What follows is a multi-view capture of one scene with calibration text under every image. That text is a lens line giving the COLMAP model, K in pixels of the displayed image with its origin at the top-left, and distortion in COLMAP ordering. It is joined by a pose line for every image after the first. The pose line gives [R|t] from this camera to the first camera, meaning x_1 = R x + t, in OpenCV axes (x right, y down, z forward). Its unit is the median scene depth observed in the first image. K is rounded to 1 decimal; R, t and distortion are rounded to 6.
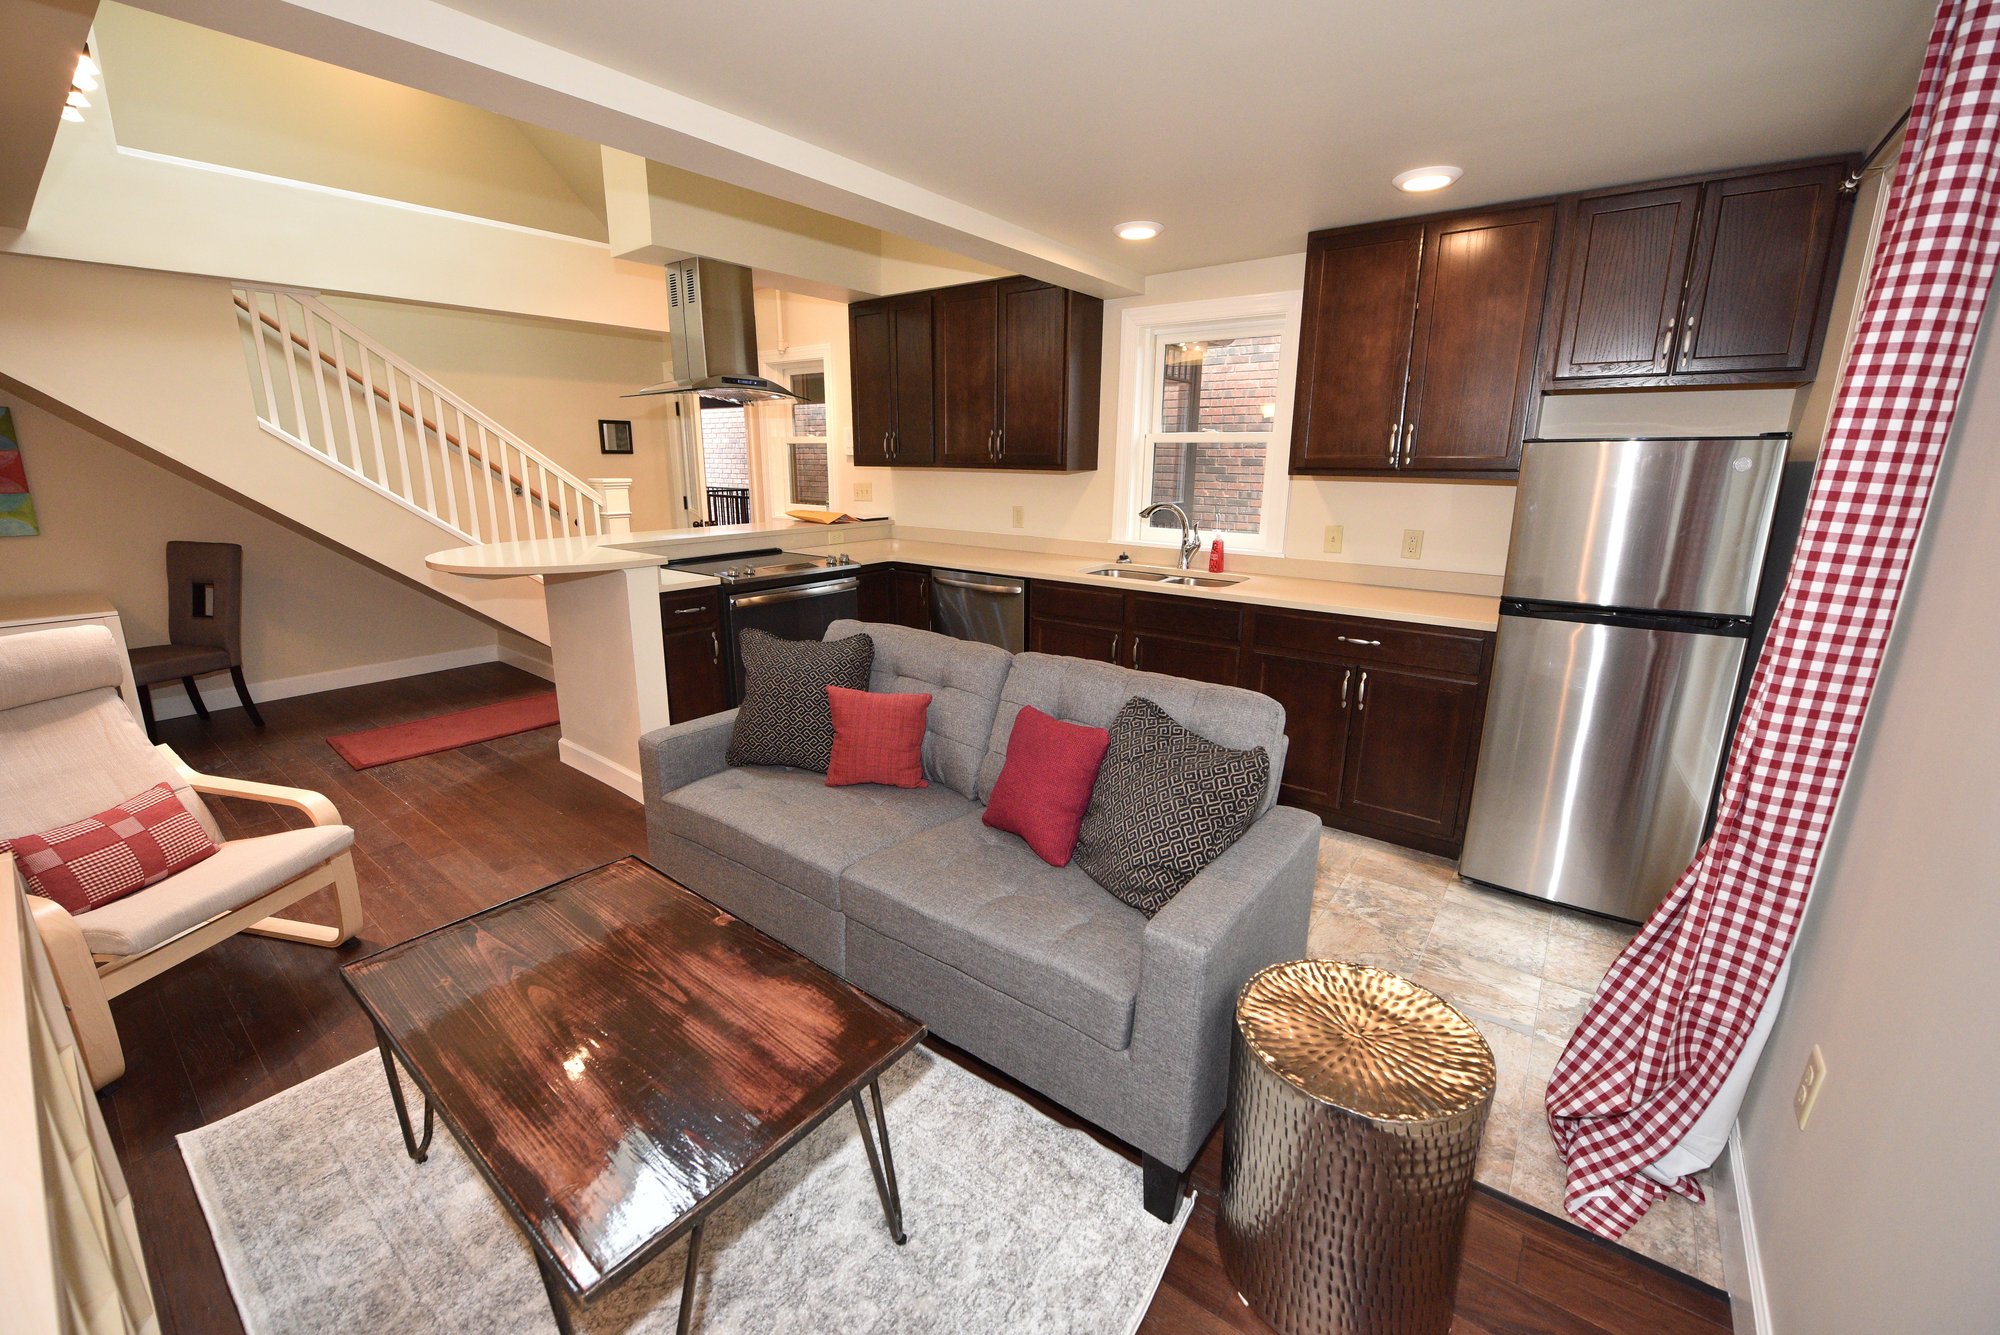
lens RADIAL K [[799.8, 0, 1001.0], [0, 799.8, 646.2], [0, 0, 1]] dist [0.004349, 0.000179]
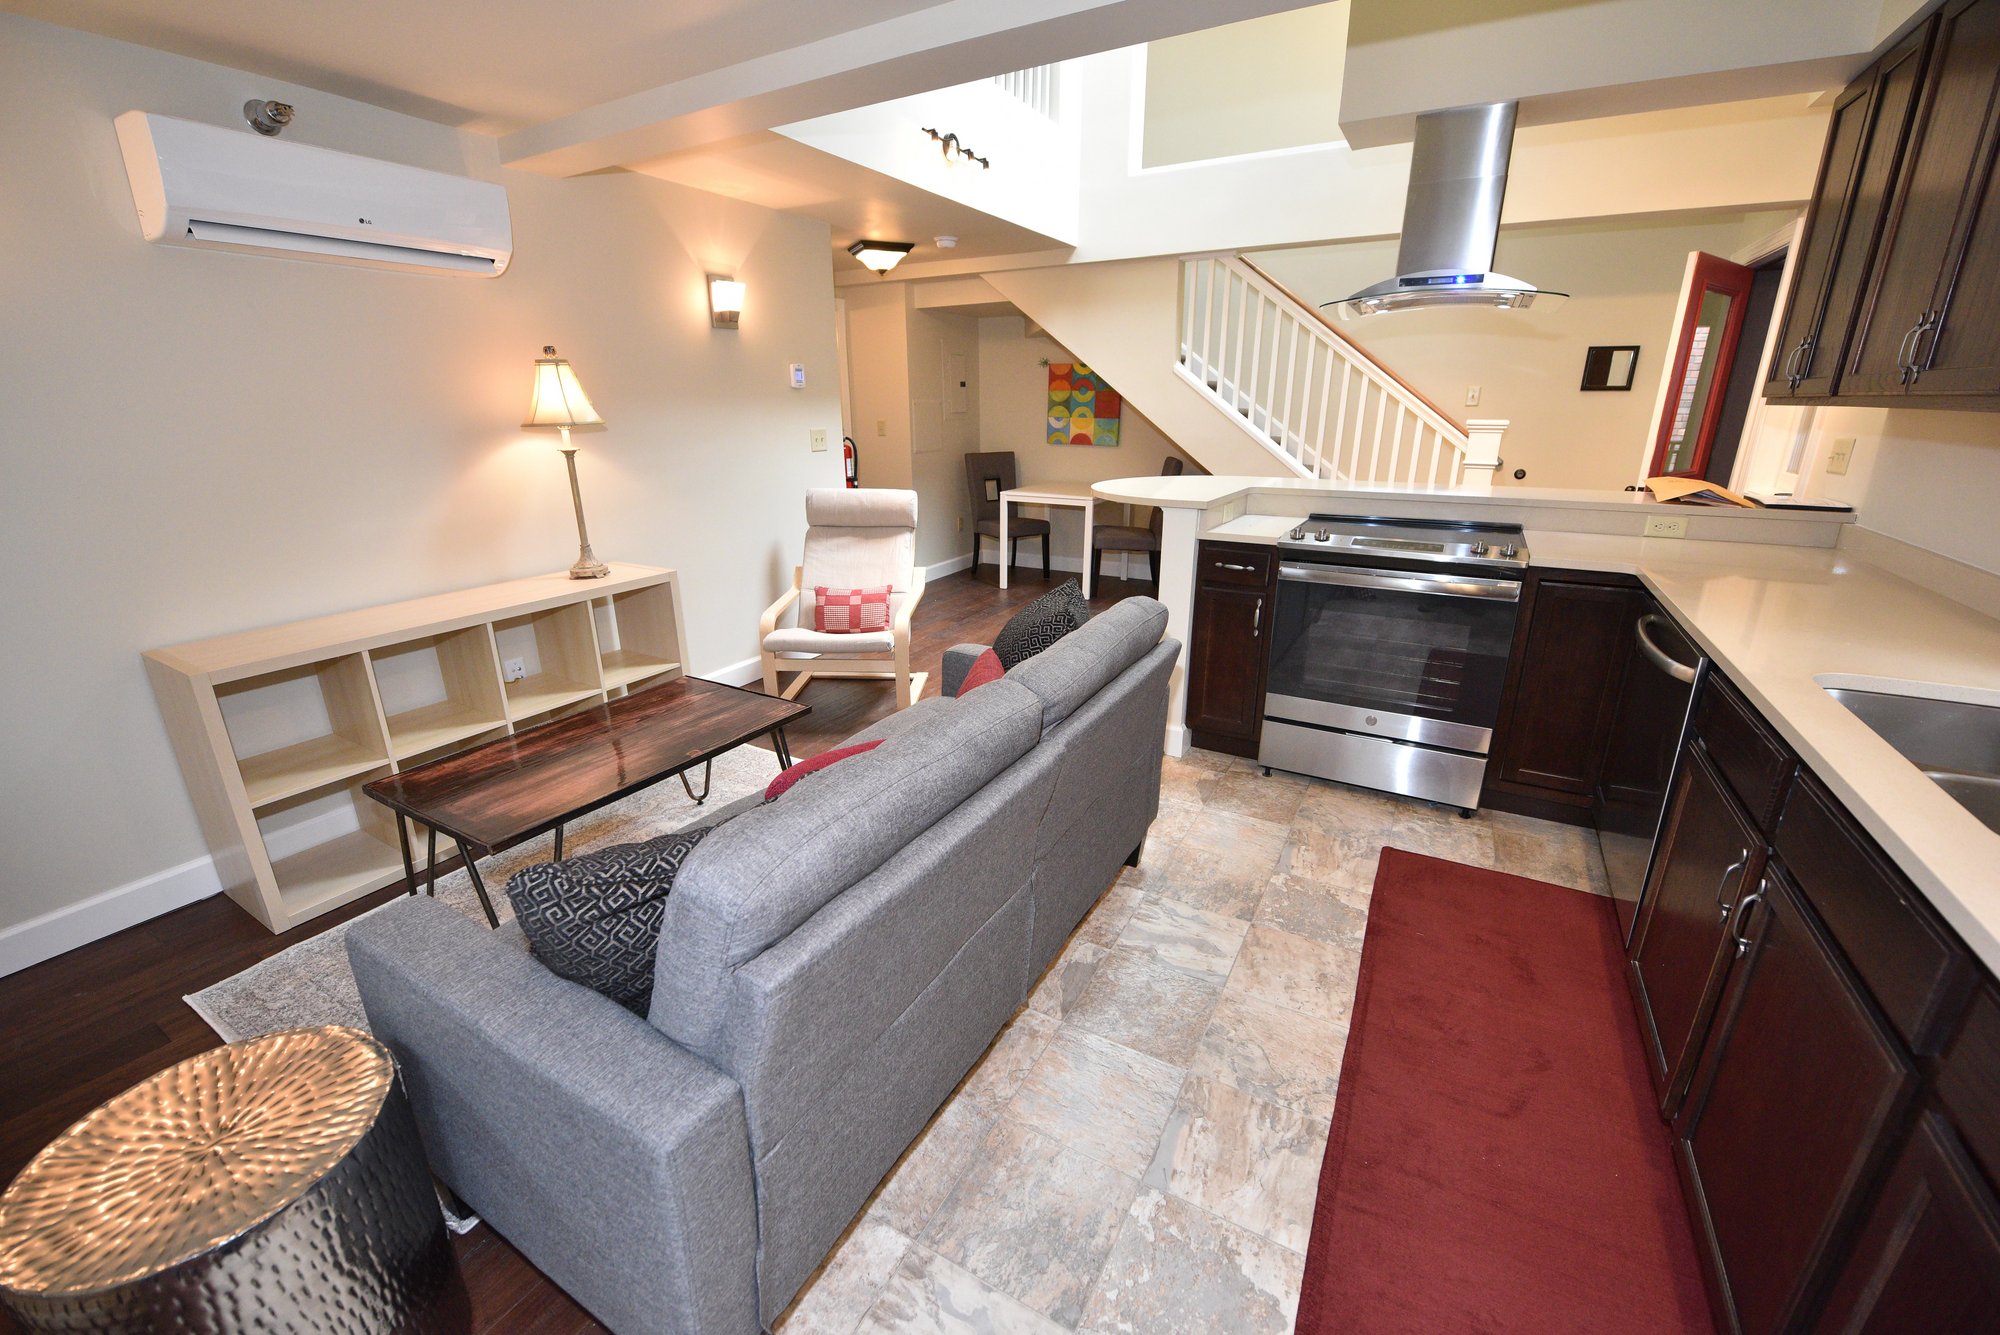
lens RADIAL K [[799.8, 0, 994.8], [0, 799.8, 657.0], [0, 0, 1]] dist [0.004349, 0.000179]
pose [[0.130149, 0.295076, -0.946568, 0.392692], [-0.223341, 0.938877, 0.261970, -0.109647], [0.966012, 0.177313, 0.188096, 0.525478]]
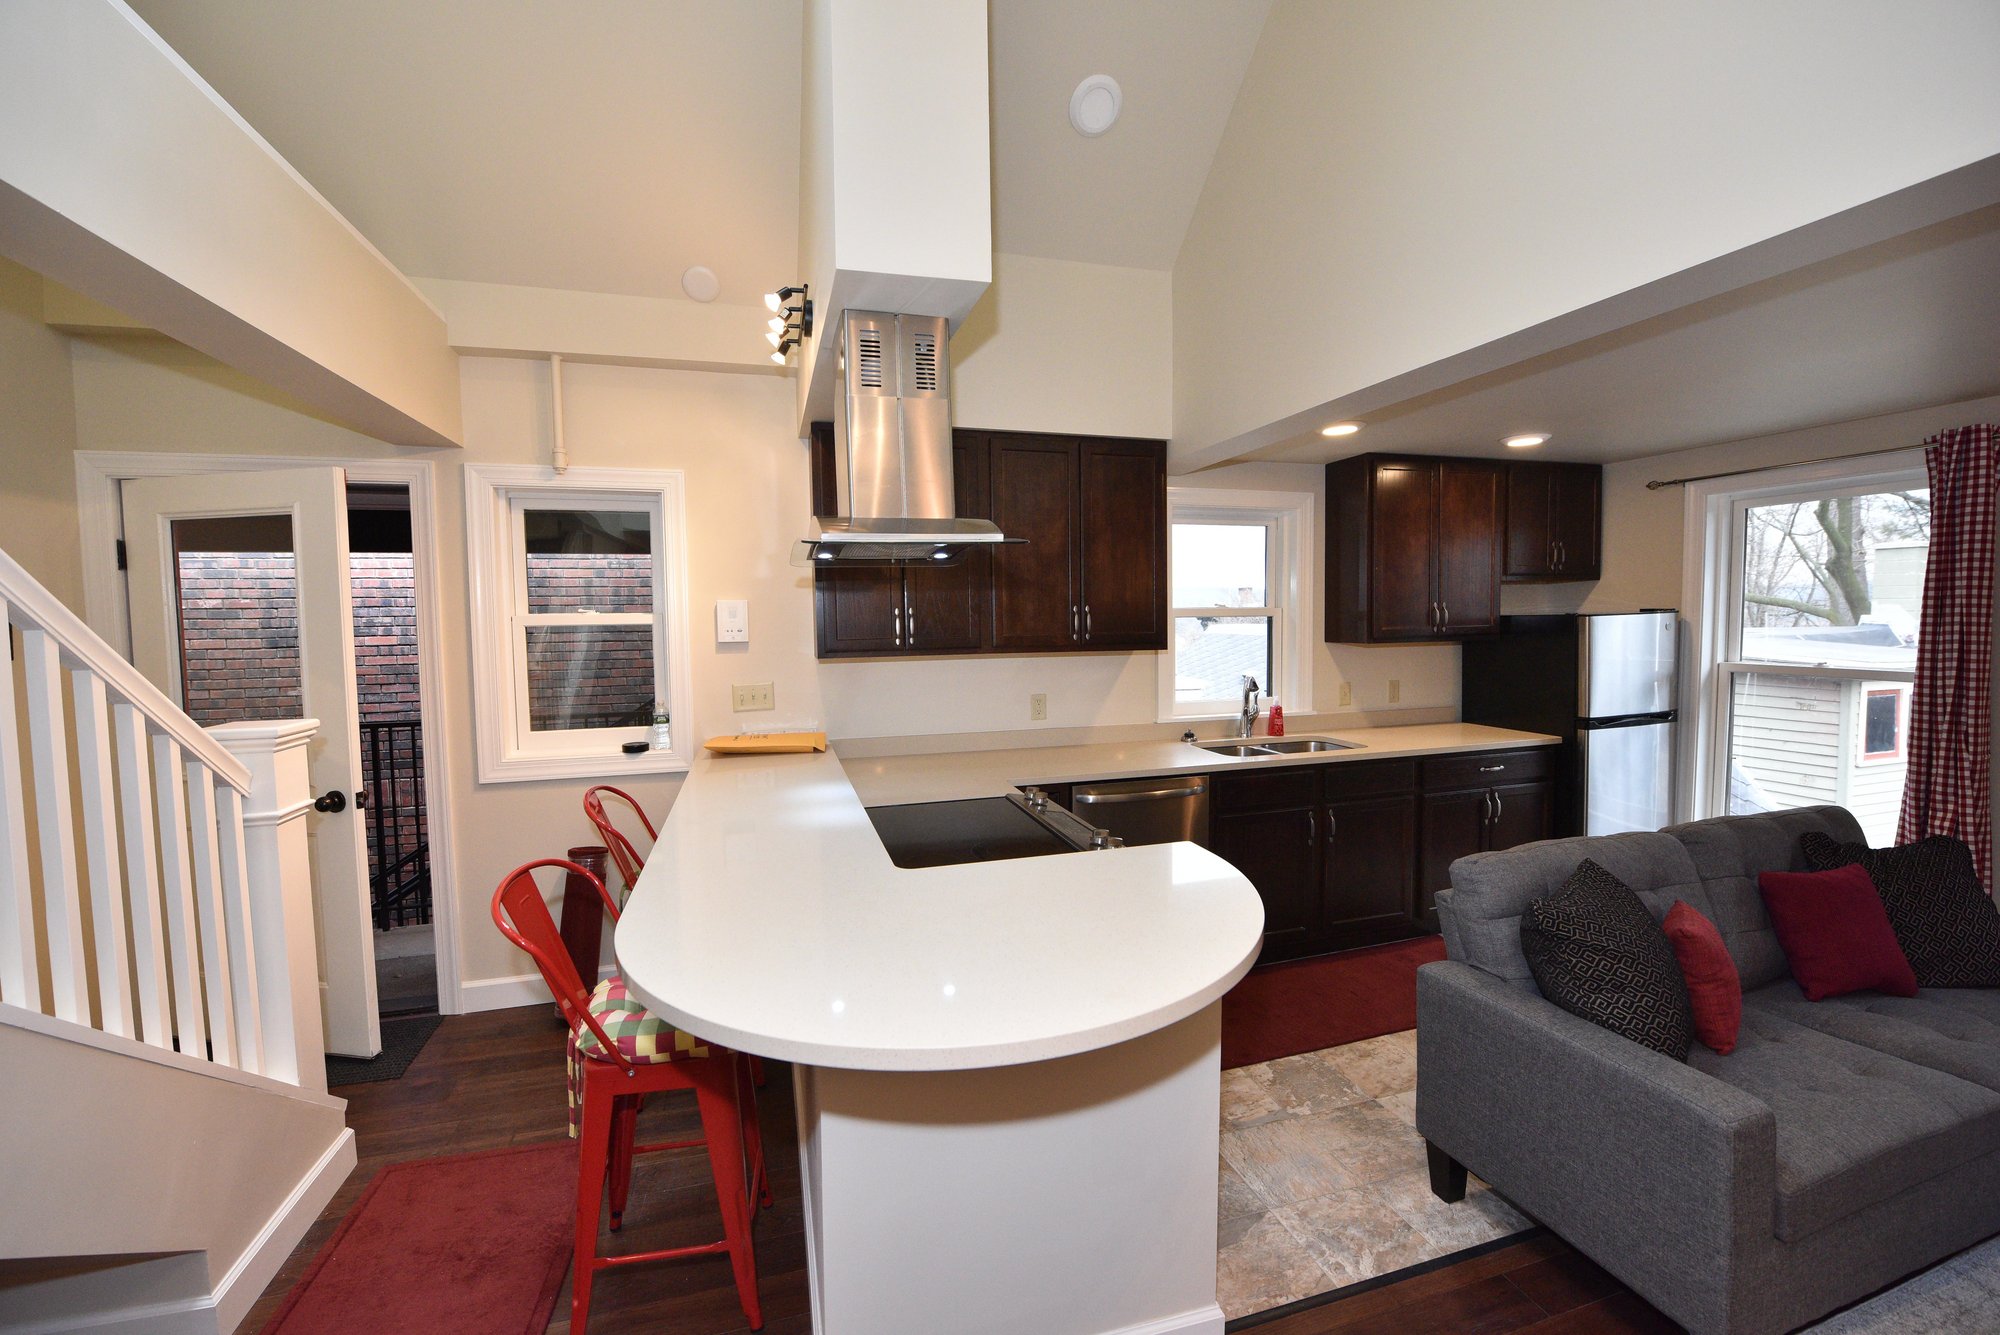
lens RADIAL K [[799.8, 0, 1009.9], [0, 799.8, 678.8], [0, 0, 1]] dist [0.004349, 0.000179]
pose [[0.567763, -0.067911, 0.820386, -0.771354], [0.217139, 0.973651, -0.069677, -0.163874], [-0.794038, 0.217698, 0.567549, 0.647389]]
